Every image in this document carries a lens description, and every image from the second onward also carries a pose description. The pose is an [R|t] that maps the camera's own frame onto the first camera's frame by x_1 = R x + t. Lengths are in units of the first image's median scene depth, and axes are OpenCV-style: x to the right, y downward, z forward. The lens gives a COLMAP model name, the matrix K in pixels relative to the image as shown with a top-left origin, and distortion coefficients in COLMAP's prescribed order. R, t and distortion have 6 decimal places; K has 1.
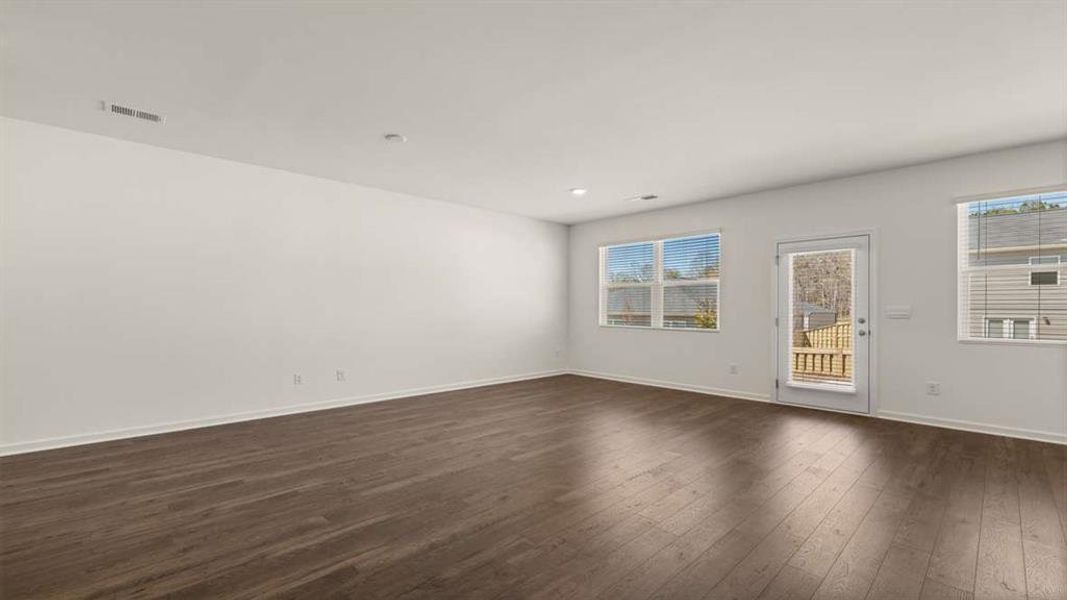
lens RADIAL K [[450.3, 0, 533.5], [0, 450.3, 300.0], [0, 0, 1]] dist [-0.000604, -0.000200]
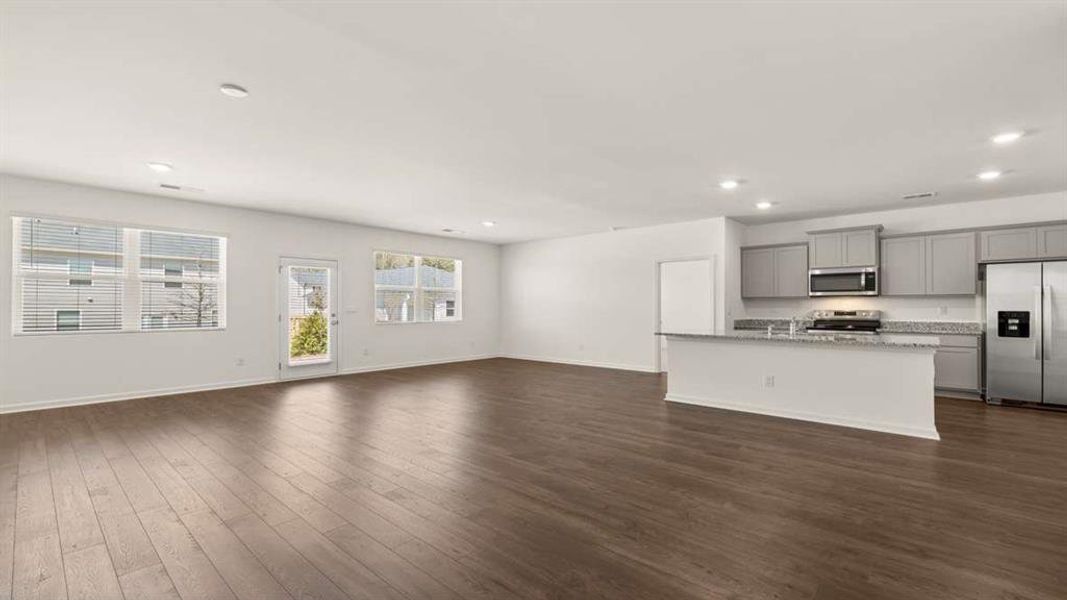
lens RADIAL K [[450.3, 0, 533.5], [0, 450.3, 300.0], [0, 0, 1]] dist [-0.000604, -0.000200]
pose [[-0.083314, 0.011617, 0.996456, -0.863500], [-0.016675, 0.999776, -0.013050, 0.002347], [-0.996384, -0.017703, -0.083101, 0.420201]]
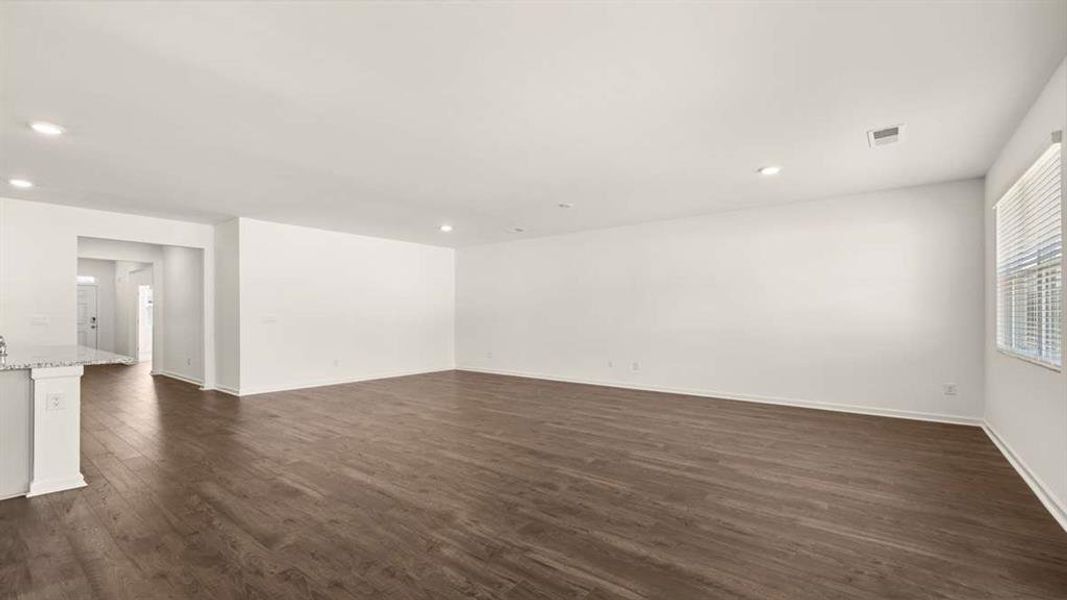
lens RADIAL K [[450.3, 0, 533.5], [0, 450.3, 300.0], [0, 0, 1]] dist [-0.000604, -0.000200]
pose [[0.143554, -0.032063, -0.989123, 0.890163], [0.015925, 0.999420, -0.030086, 0.007992], [0.989514, -0.011432, 0.143982, 0.511348]]
